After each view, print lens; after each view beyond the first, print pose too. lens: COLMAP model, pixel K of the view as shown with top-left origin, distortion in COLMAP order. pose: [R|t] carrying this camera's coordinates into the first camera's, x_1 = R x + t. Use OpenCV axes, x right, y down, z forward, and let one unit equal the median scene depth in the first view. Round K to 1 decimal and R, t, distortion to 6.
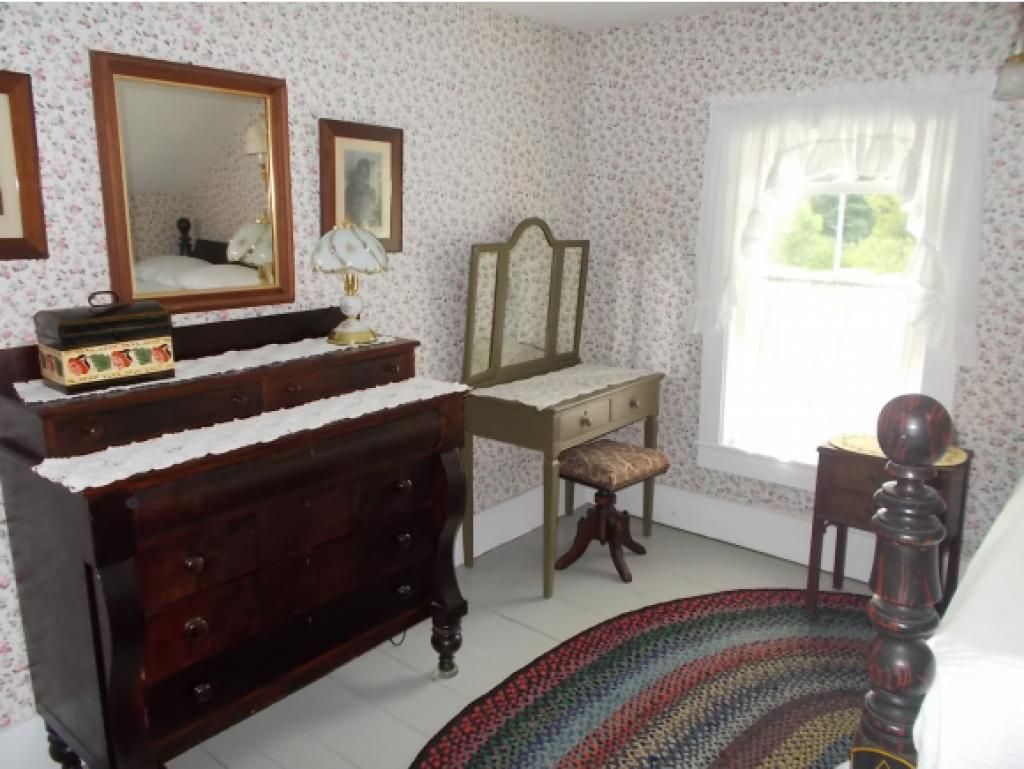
lens RADIAL K [[795.4, 0, 508.2], [0, 795.4, 383.9], [0, 0, 1]] dist [0.026186, -0.008819]
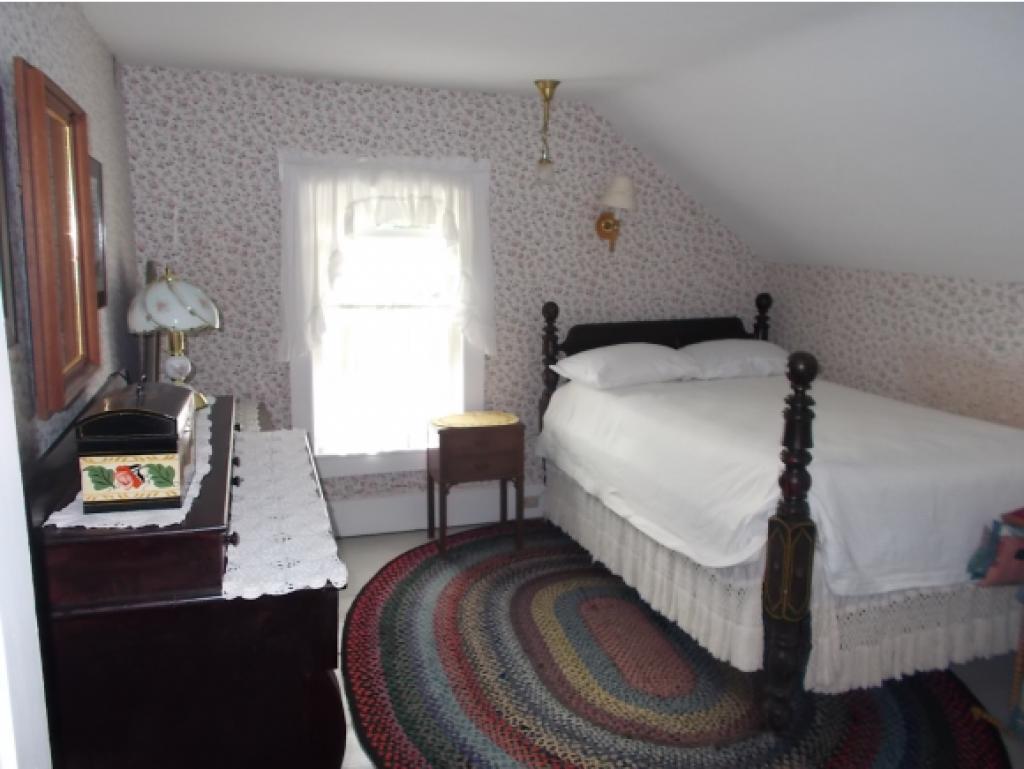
lens RADIAL K [[800.7, 0, 512.0], [0, 800.7, 384.5], [0, 0, 1]] dist [0.004933, -0.006325]
pose [[0.523440, -0.155067, 0.837833, -0.611402], [0.171077, 0.982403, 0.074943, -0.069740], [-0.834711, 0.104106, 0.540758, 0.166064]]
